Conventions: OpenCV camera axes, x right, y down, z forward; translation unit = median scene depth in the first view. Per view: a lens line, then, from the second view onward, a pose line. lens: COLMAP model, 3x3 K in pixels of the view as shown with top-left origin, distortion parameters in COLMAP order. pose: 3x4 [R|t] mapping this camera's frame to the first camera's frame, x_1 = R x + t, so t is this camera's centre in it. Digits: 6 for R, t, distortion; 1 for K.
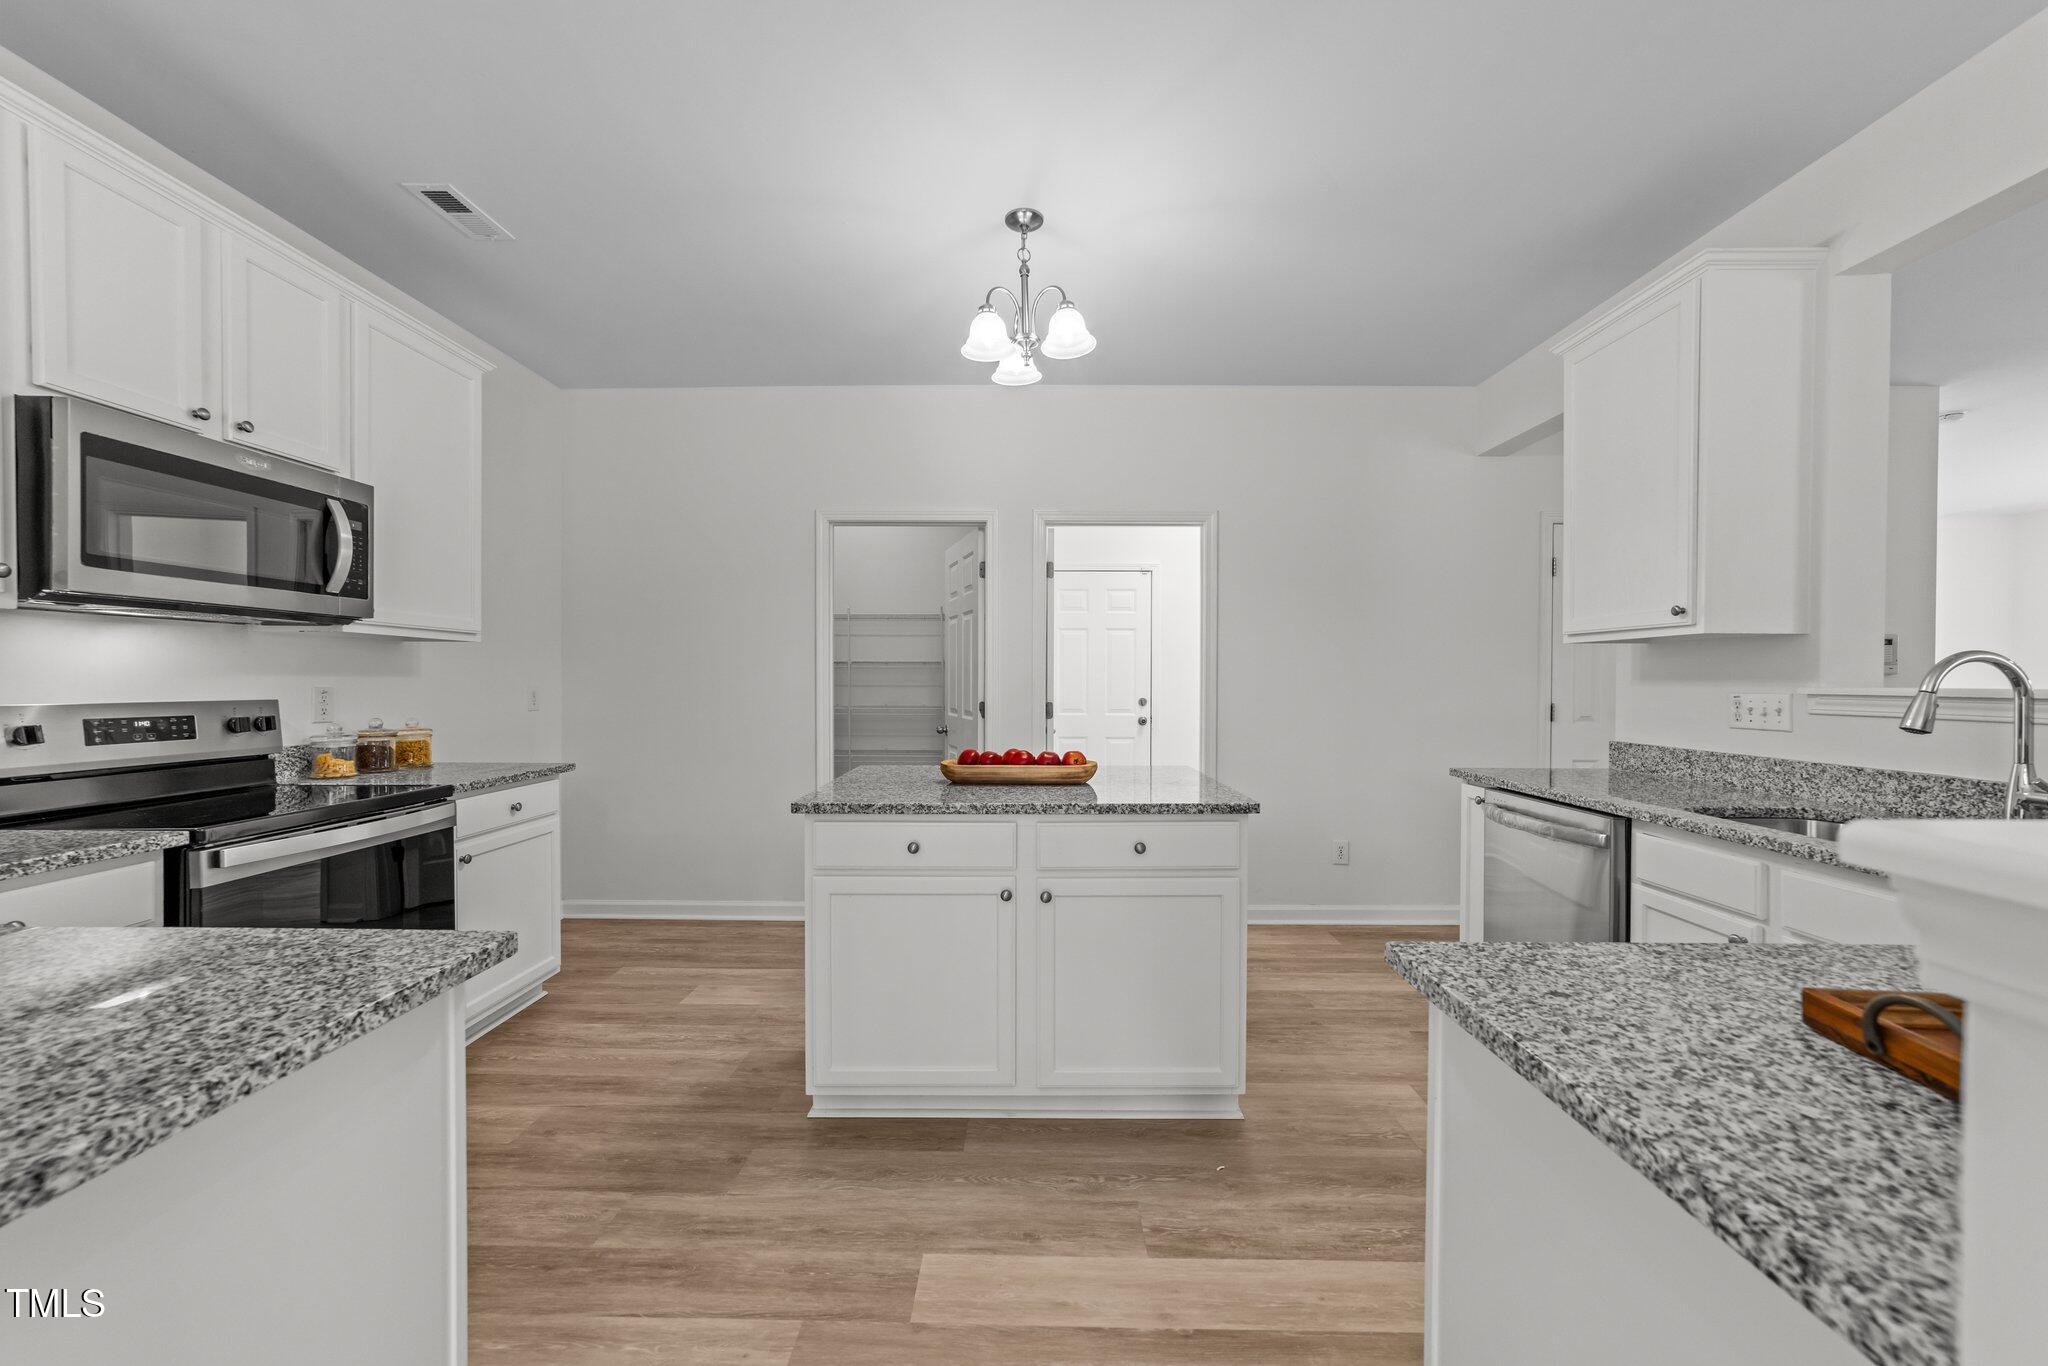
lens RADIAL K [[781.8, 0, 1029.0], [0, 781.8, 689.3], [0, 0, 1]] dist [-0.012069, 0.004712]
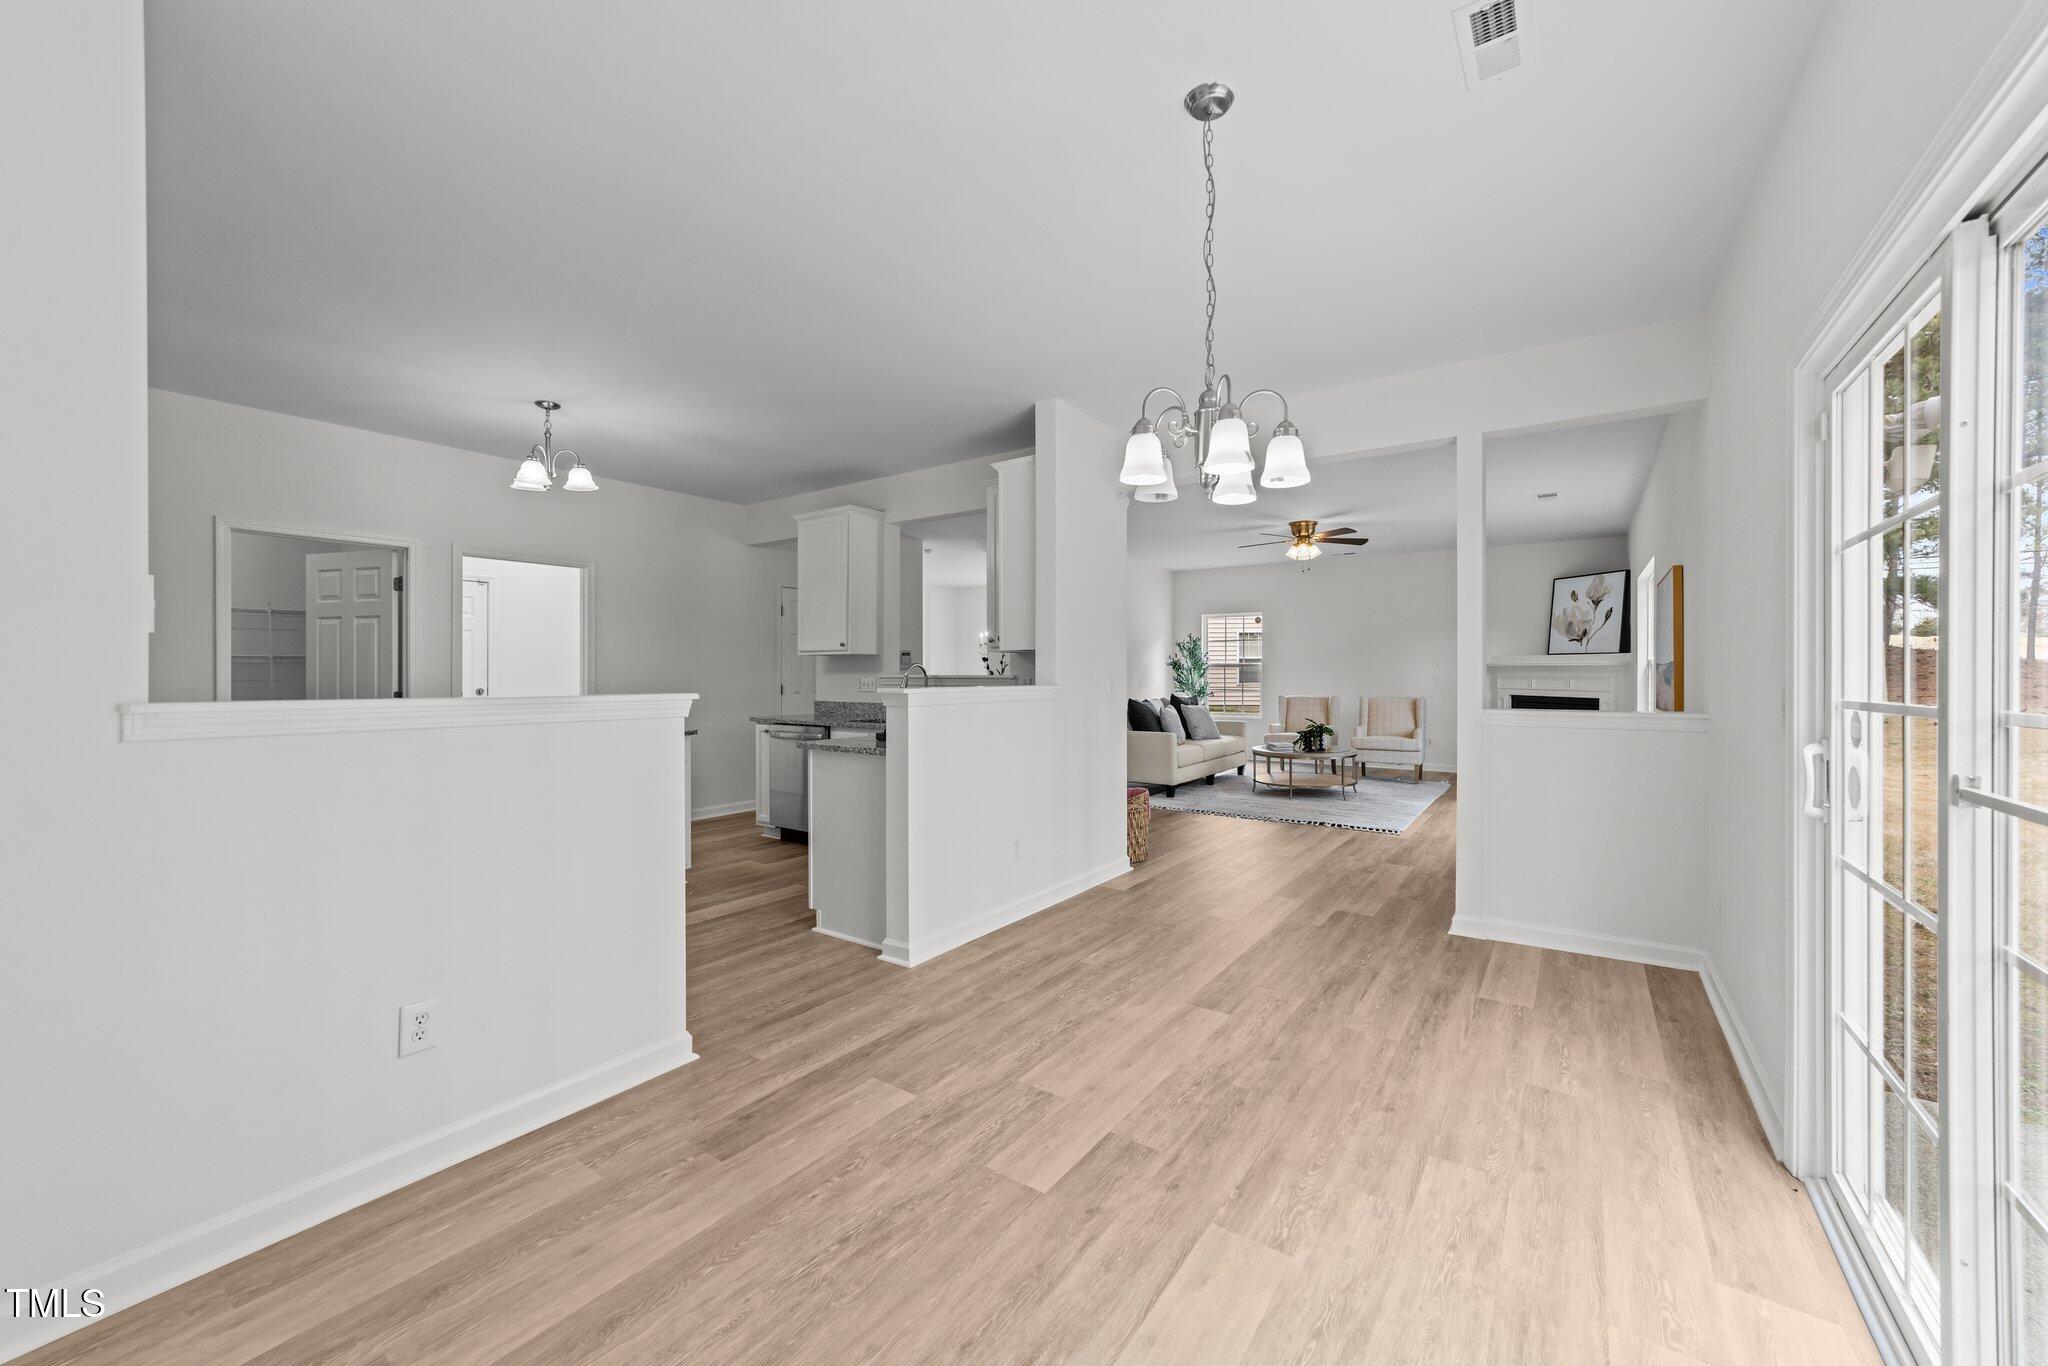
lens RADIAL K [[781.8, 0, 1024.2], [0, 781.8, 673.7], [0, 0, 1]] dist [-0.012069, 0.004712]
pose [[0.569081, -0.003991, 0.822272, -0.909015], [0.011444, 0.999930, -0.003067, 0.006447], [-0.822202, 0.011155, 0.569086, -0.920626]]
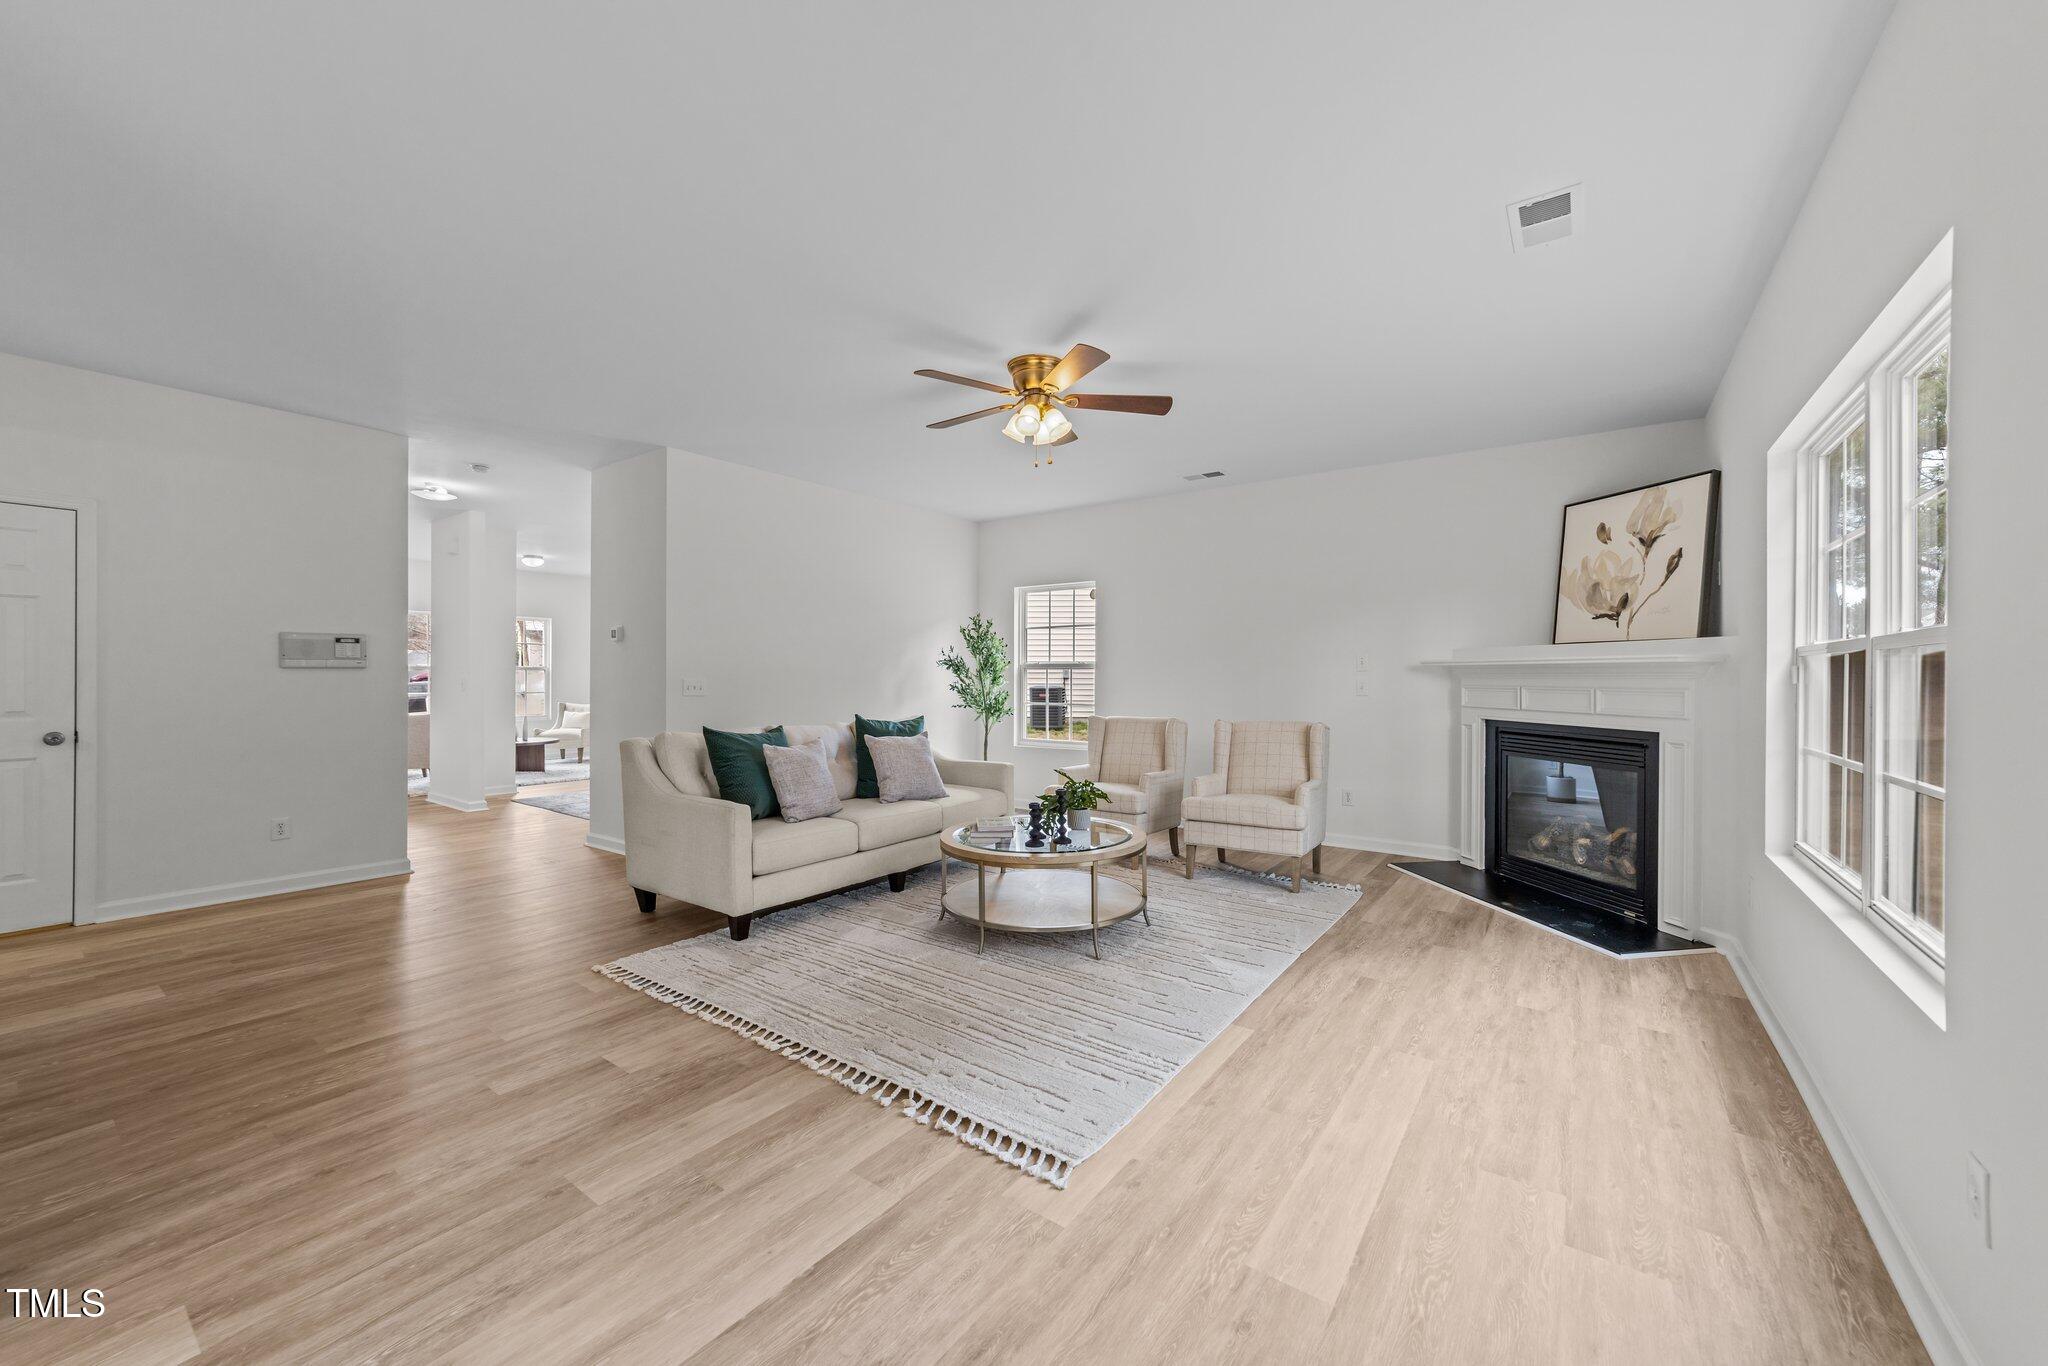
lens RADIAL K [[781.8, 0, 1020.2], [0, 781.8, 681.1], [0, 0, 1]] dist [-0.012069, 0.004712]
pose [[0.577305, -0.006488, 0.816503, 1.274393], [0.008536, 0.999962, 0.001910, 0.009982], [-0.816484, 0.005867, 0.577339, -0.898253]]
